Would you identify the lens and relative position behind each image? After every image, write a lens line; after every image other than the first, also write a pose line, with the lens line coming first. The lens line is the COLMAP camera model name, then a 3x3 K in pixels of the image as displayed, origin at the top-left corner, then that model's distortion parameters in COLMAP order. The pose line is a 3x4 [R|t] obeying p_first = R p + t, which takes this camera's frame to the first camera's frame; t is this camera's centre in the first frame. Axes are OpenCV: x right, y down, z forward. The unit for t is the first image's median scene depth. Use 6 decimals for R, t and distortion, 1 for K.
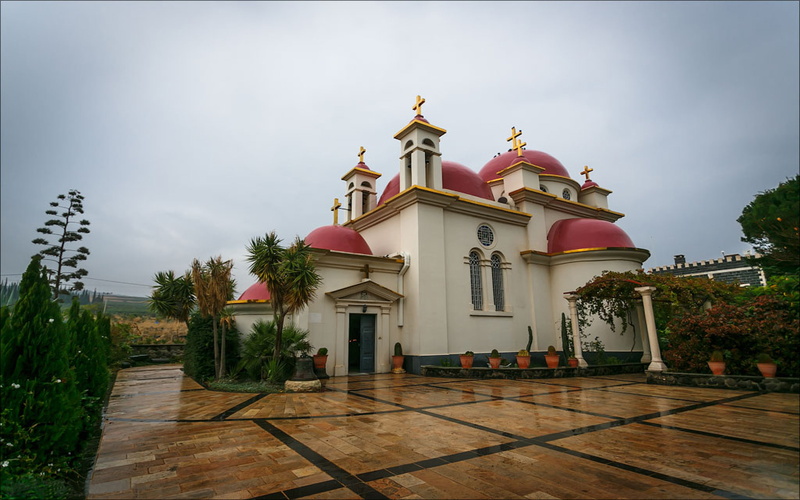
lens RADIAL K [[407.4, 0, 414.4], [0, 407.4, 229.6], [0, 0, 1]] dist [-0.002792, -0.000047]
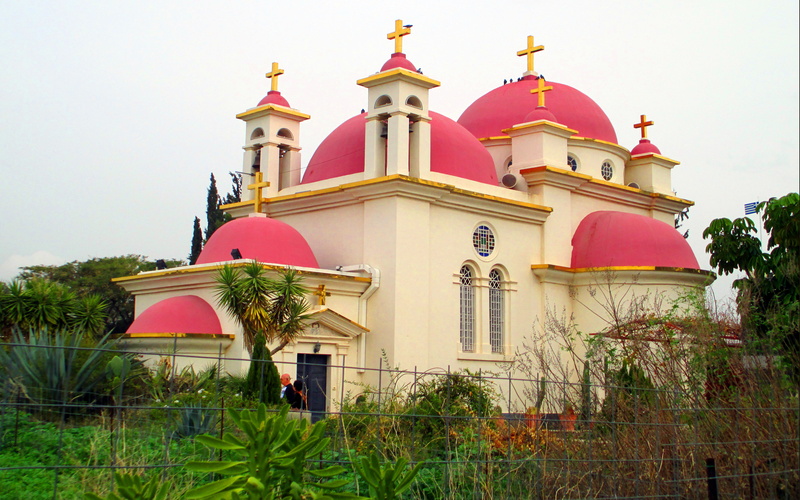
lens RADIAL K [[1088.1, 0, 399.6], [0, 1088.1, 249.8], [0, 0, 1]] dist [0.099483, 0.000000]
pose [[0.983004, 0.043269, 0.178414, -0.271878], [-0.065869, 0.990248, 0.122759, -0.176904], [-0.171362, -0.132424, 0.976268, -0.696674]]
